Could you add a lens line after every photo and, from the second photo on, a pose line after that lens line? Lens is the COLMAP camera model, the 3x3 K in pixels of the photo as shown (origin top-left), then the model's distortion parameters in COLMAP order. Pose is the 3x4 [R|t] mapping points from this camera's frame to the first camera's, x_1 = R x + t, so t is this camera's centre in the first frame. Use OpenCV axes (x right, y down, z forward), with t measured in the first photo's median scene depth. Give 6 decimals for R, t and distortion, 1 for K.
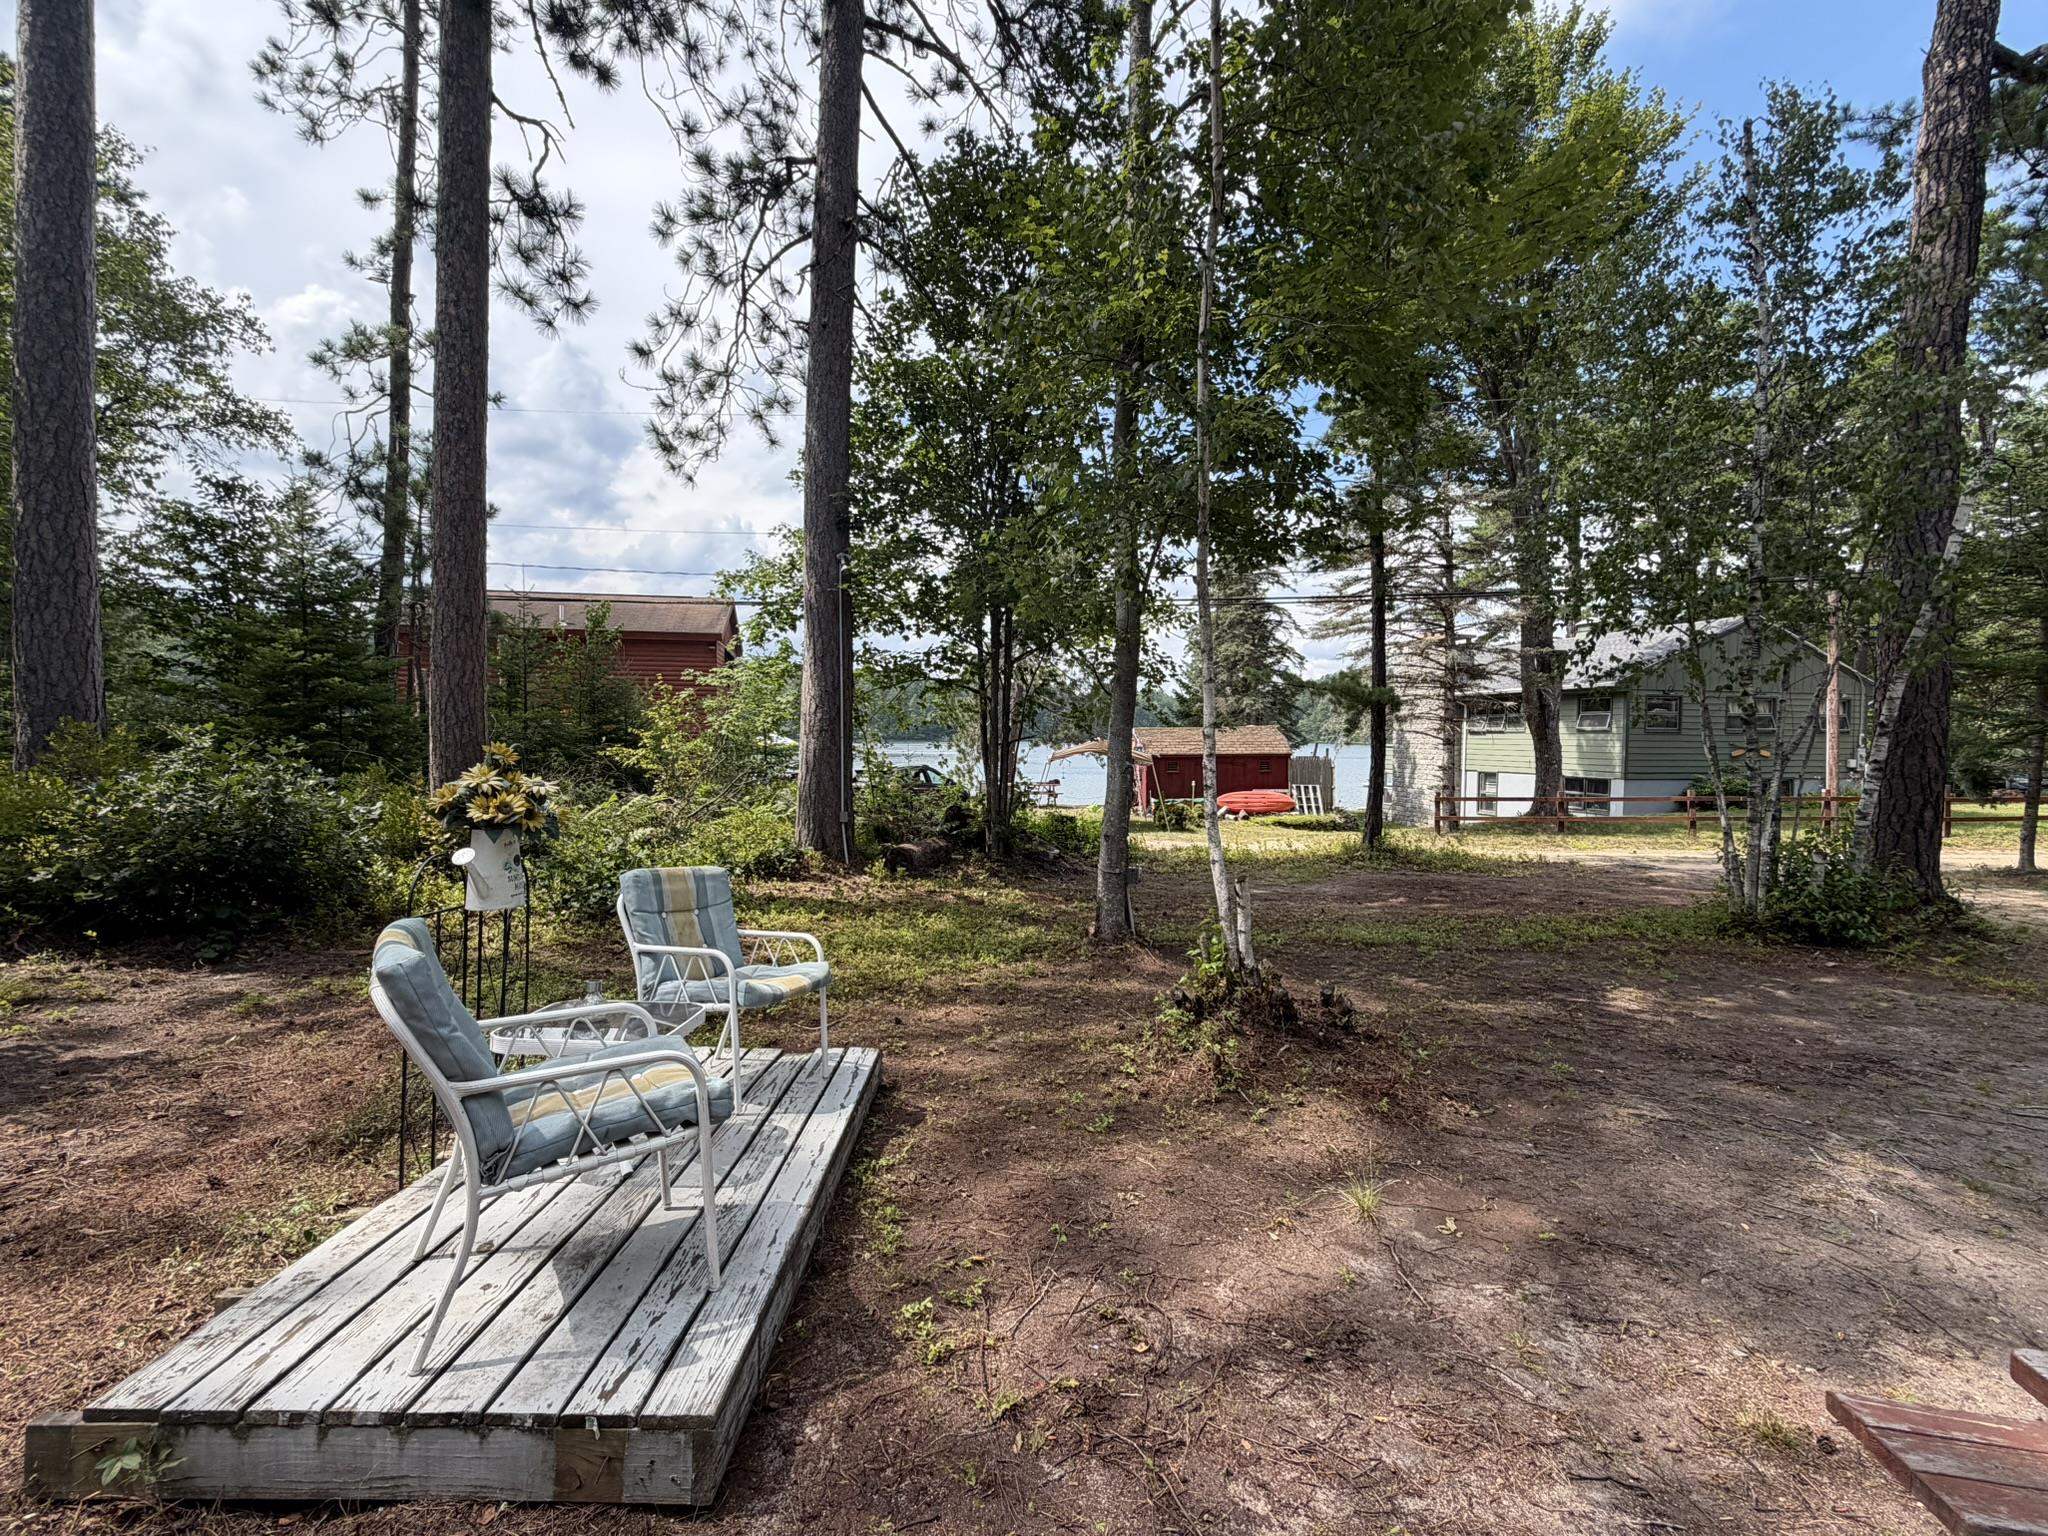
lens RADIAL K [[907.9, 0, 1026.4], [0, 907.9, 771.8], [0, 0, 1]] dist [0.006663, -0.002397]
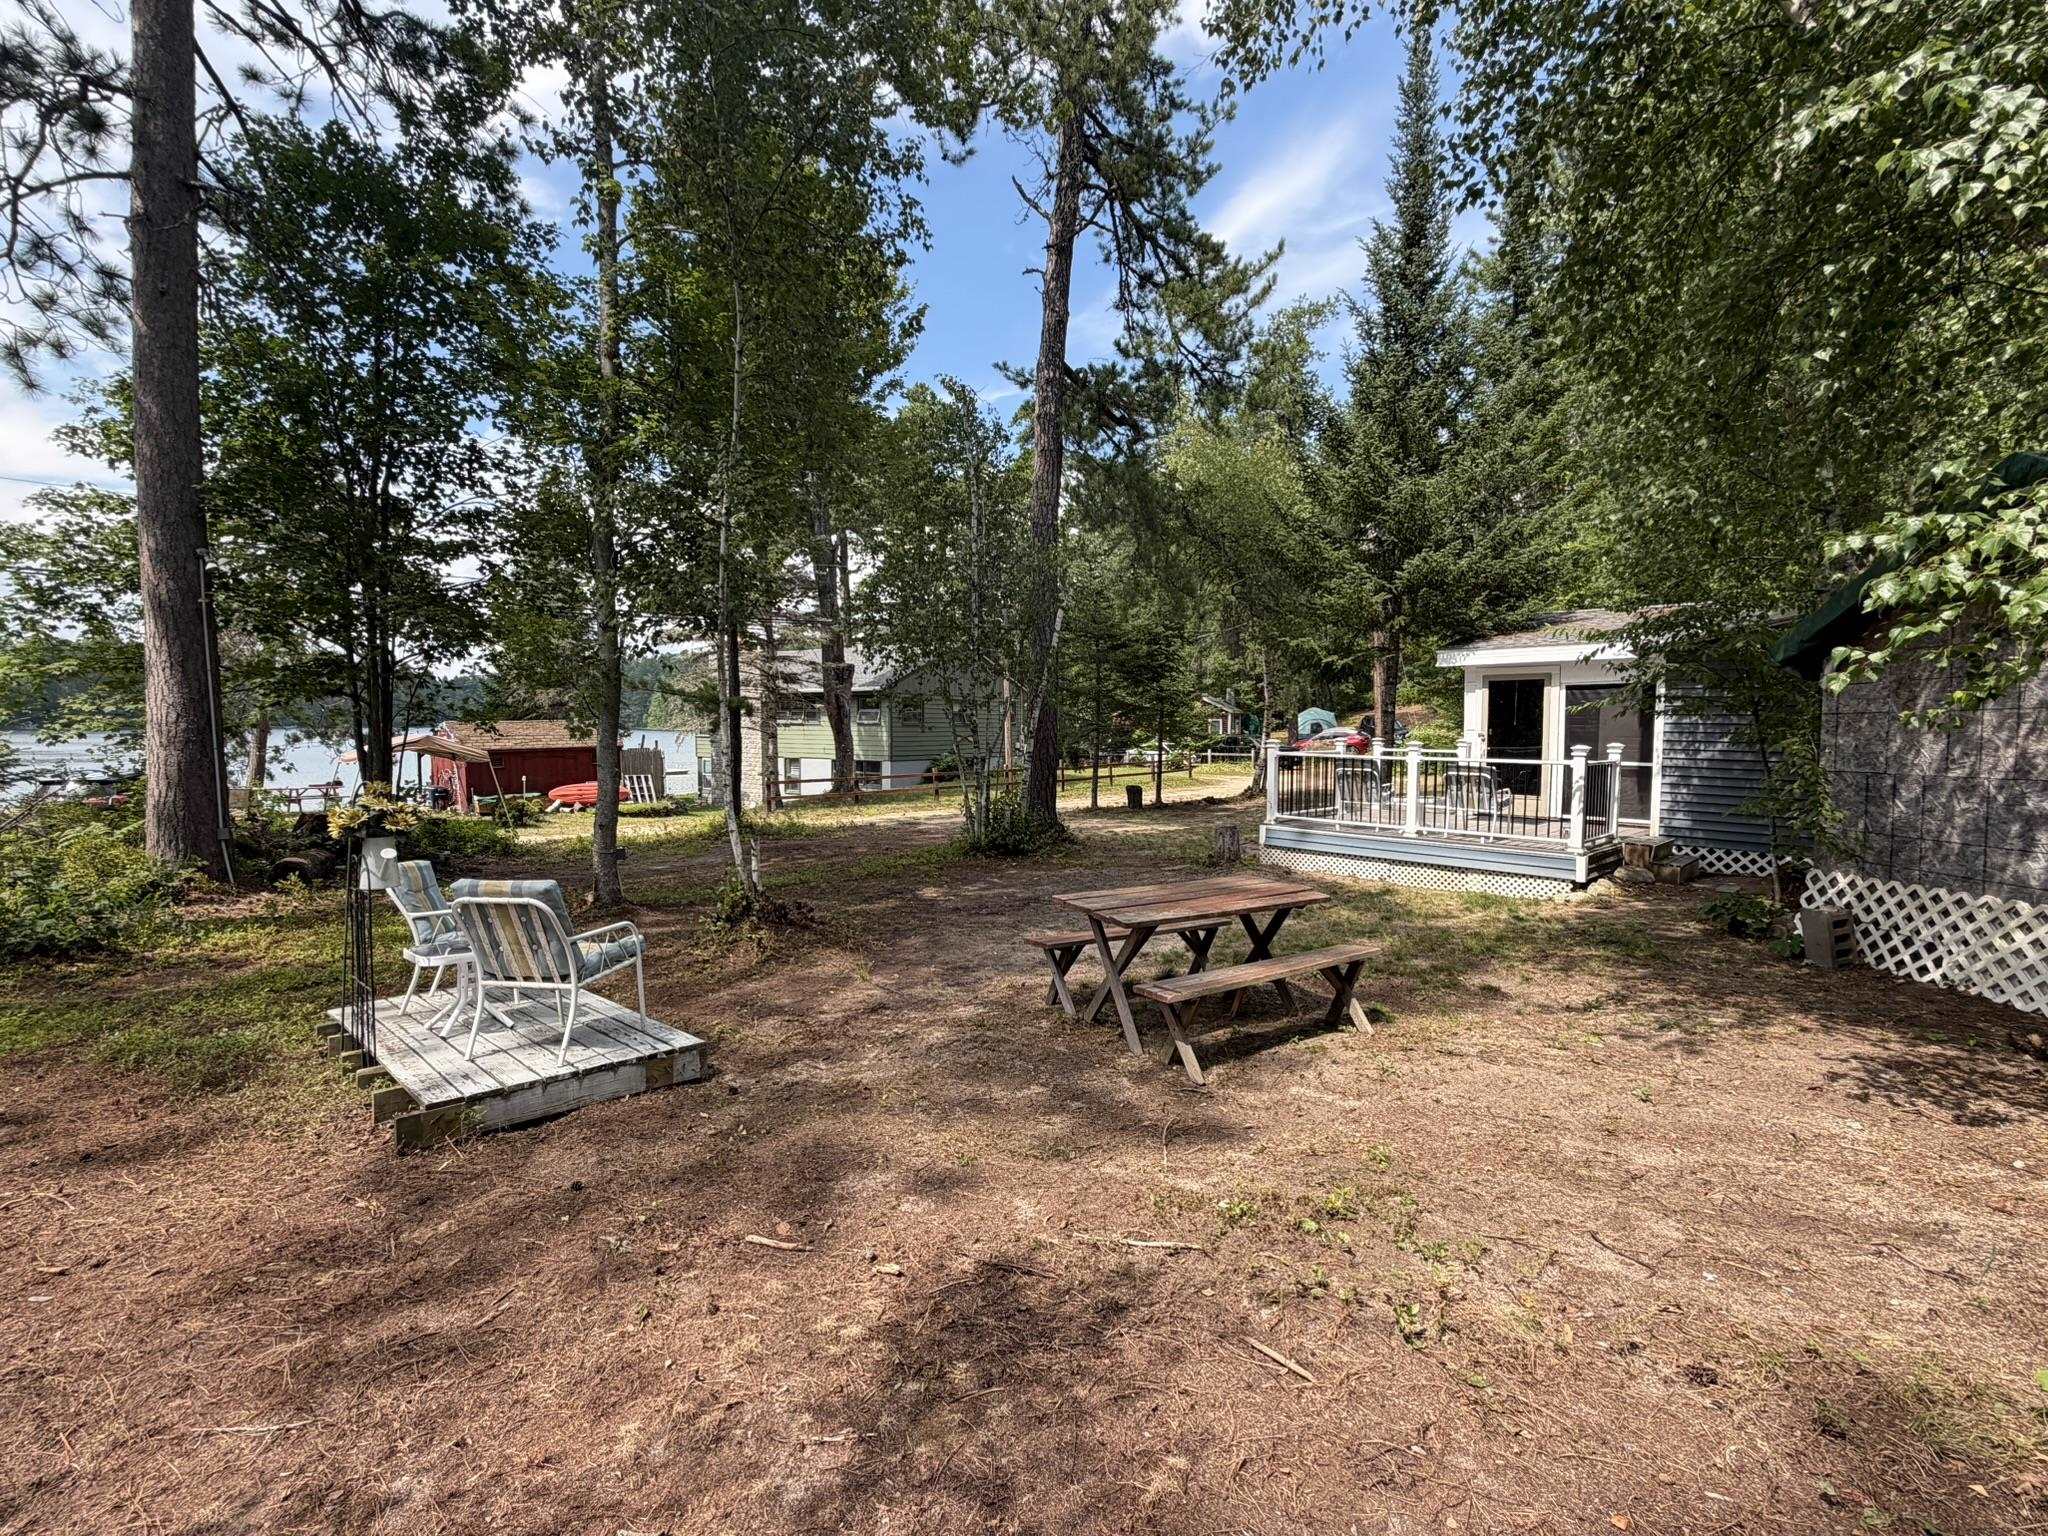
lens RADIAL K [[907.9, 0, 1034.2], [0, 907.9, 781.8], [0, 0, 1]] dist [0.006663, -0.002397]
pose [[0.727263, -0.046726, 0.684767, -0.157656], [0.027846, 0.998867, 0.038585, -0.011228], [-0.685794, -0.008993, 0.727740, -0.169285]]
